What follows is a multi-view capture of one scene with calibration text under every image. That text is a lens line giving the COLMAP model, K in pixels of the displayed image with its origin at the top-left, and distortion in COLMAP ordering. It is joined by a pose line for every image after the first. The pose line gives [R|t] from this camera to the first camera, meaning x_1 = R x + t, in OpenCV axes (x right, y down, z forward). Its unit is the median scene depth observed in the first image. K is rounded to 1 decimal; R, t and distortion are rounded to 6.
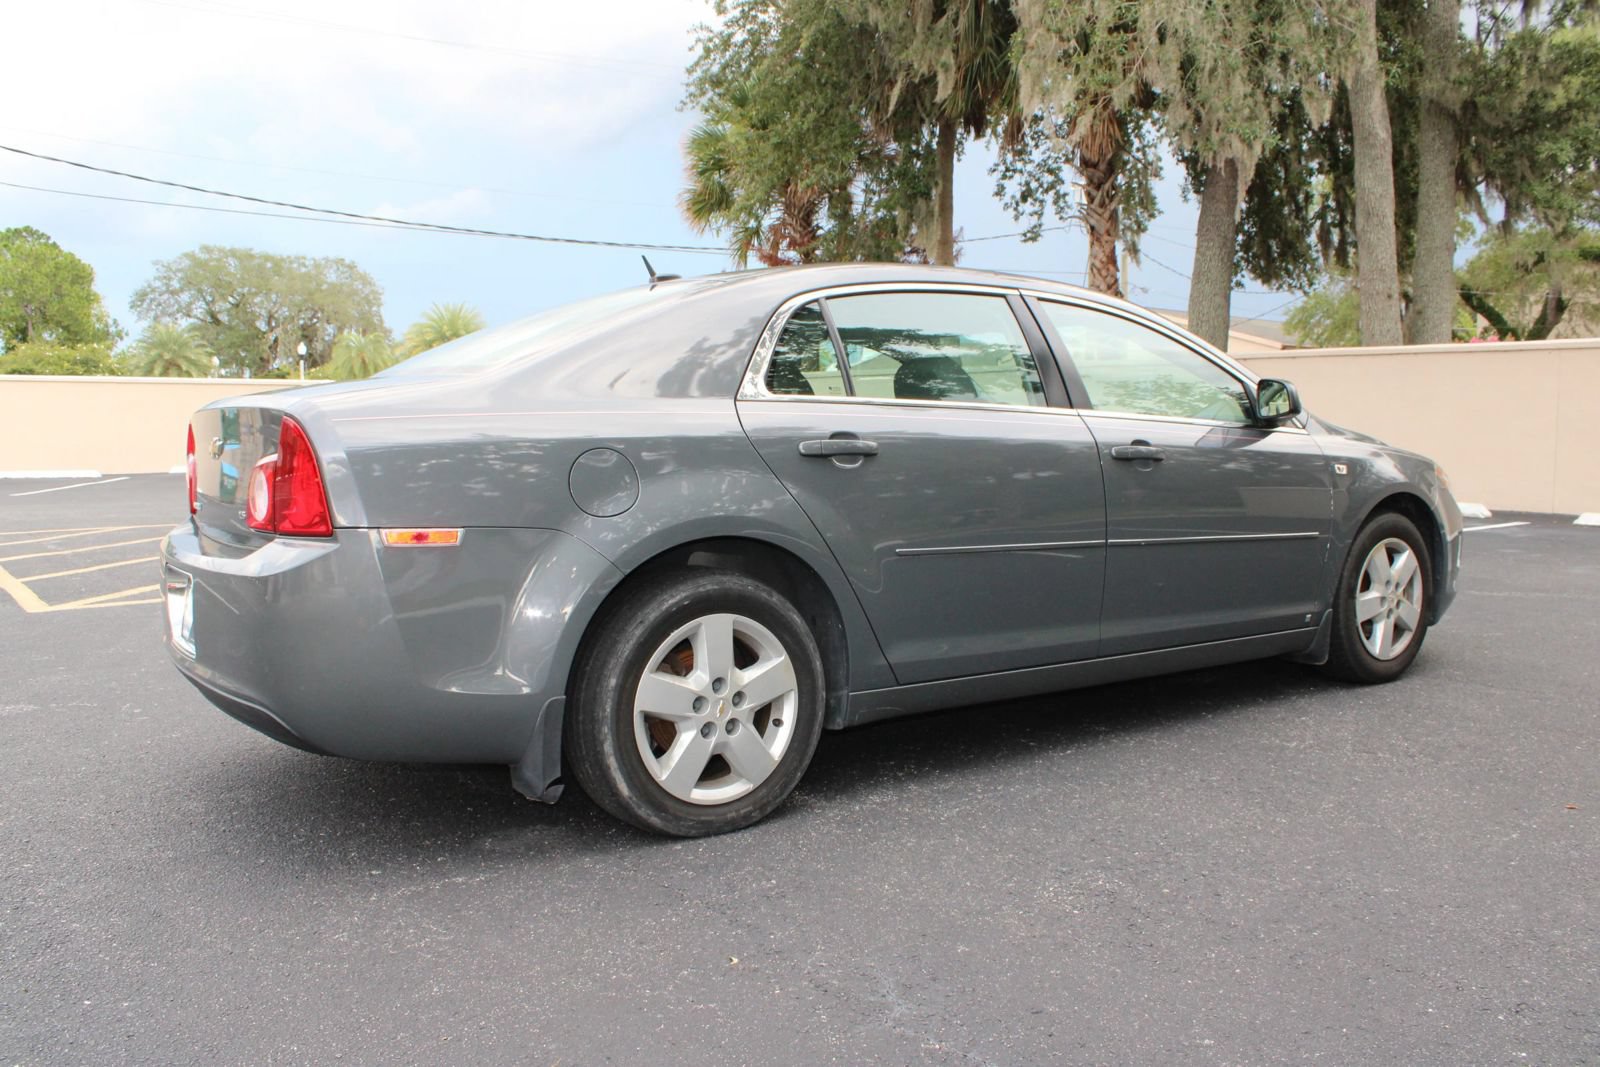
lens RADIAL K [[1327.5, 0, 800.0], [0, 1327.5, 533.5], [0, 0, 1]] dist [-0.164432, 0.143885]
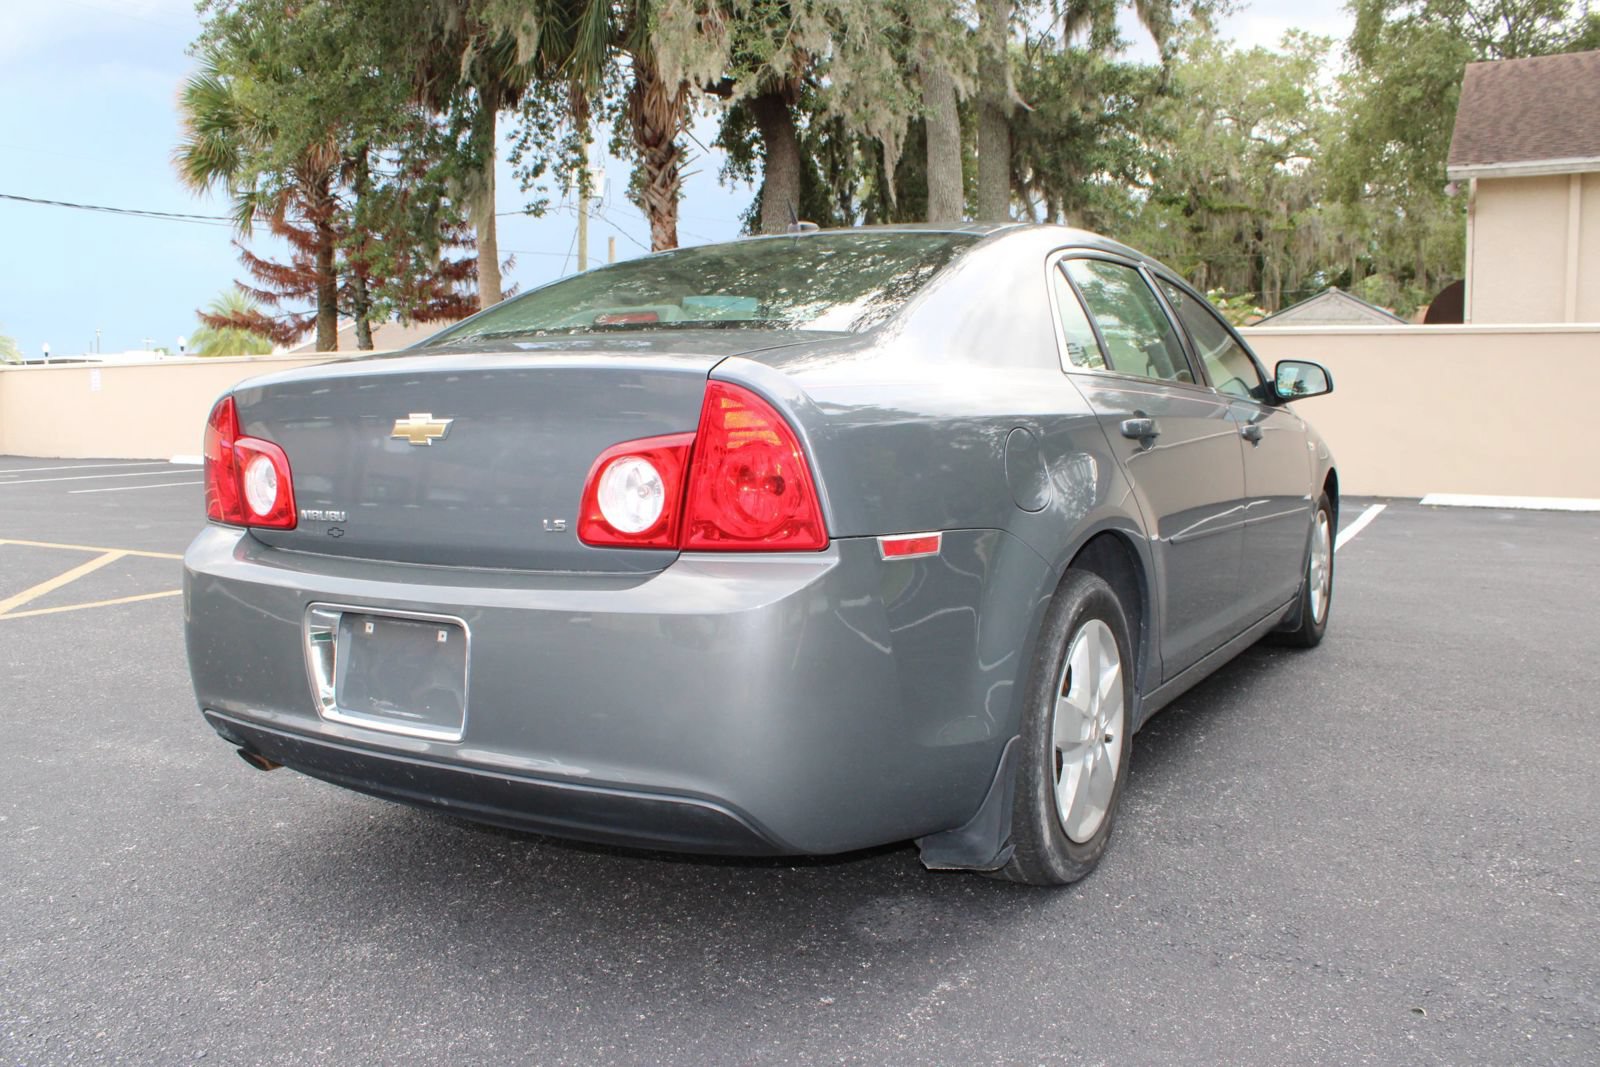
lens RADIAL K [[1327.5, 0, 800.0], [0, 1327.5, 533.5], [0, 0, 1]] dist [-0.164432, 0.143885]
pose [[0.905925, -0.041793, 0.421370, -0.105039], [0.036895, 0.999124, 0.019773, -0.003483], [-0.421828, -0.002367, 0.906673, 0.053613]]
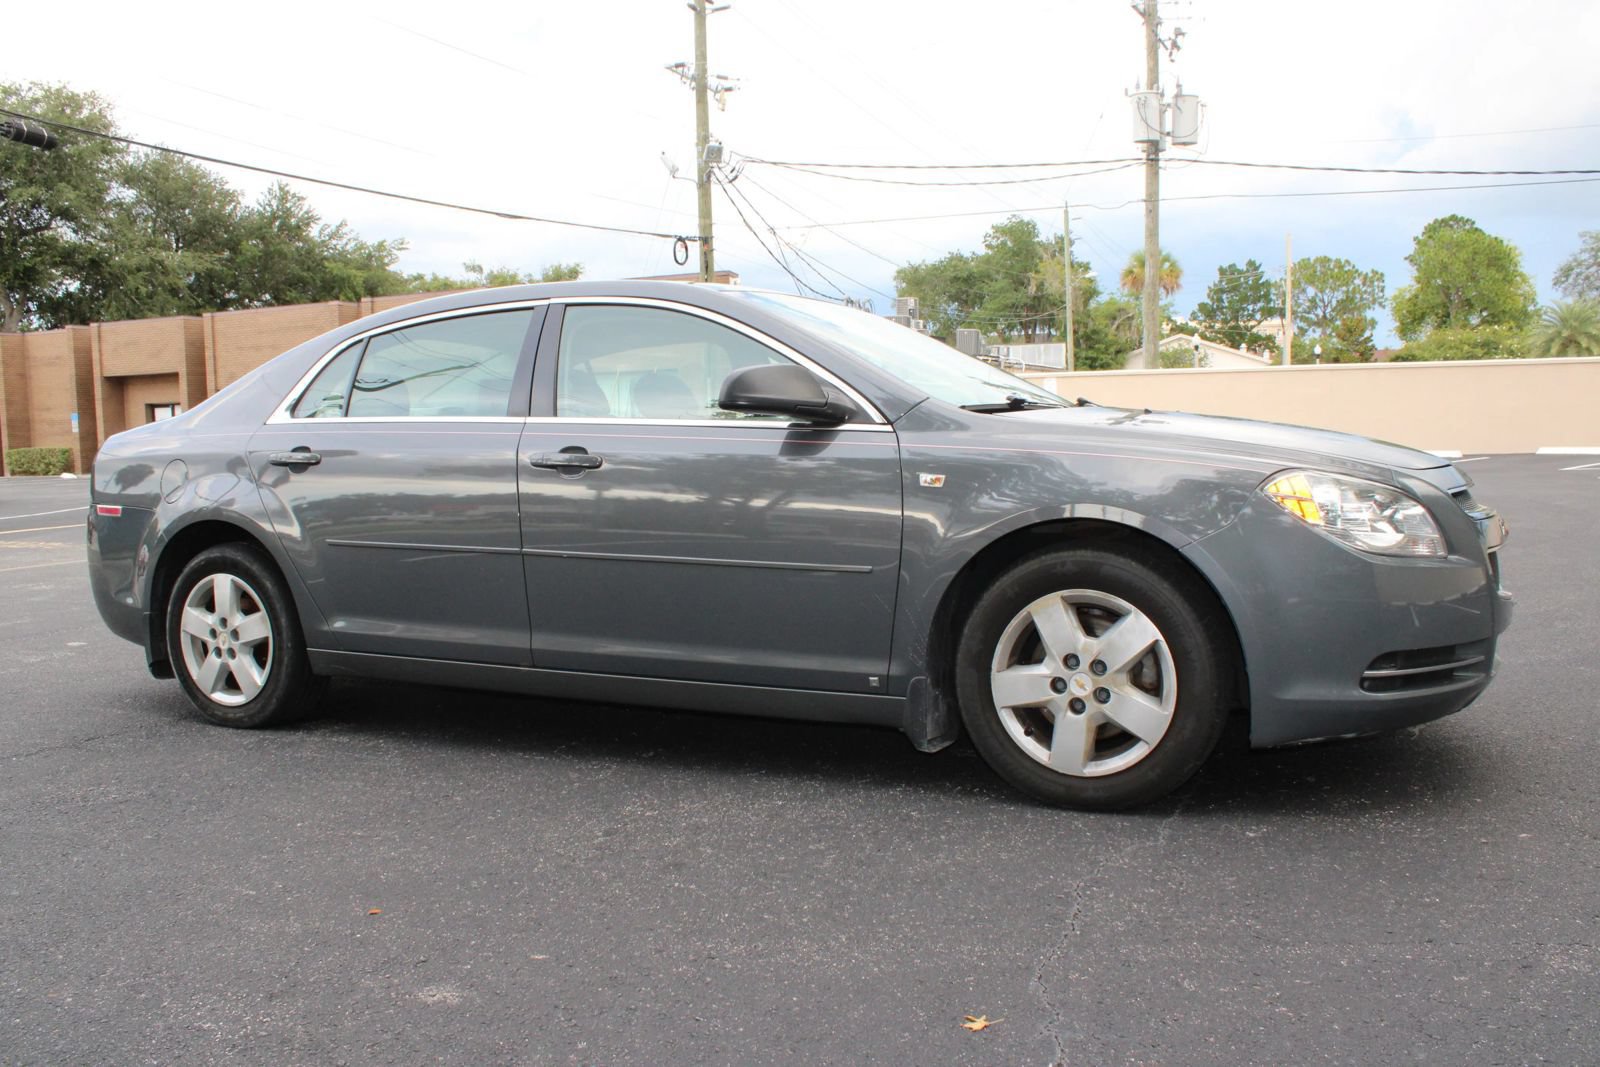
lens RADIAL K [[1368.8, 0, 915.6], [0, 1368.8, 533.5], [0, 0, 1]] dist [-0.048048, -0.002241]
pose [[0.486944, 0.055051, -0.871696, 0.263081], [-0.044270, 0.998285, 0.038316, -0.012150], [0.872310, 0.019933, 0.488546, 0.155441]]
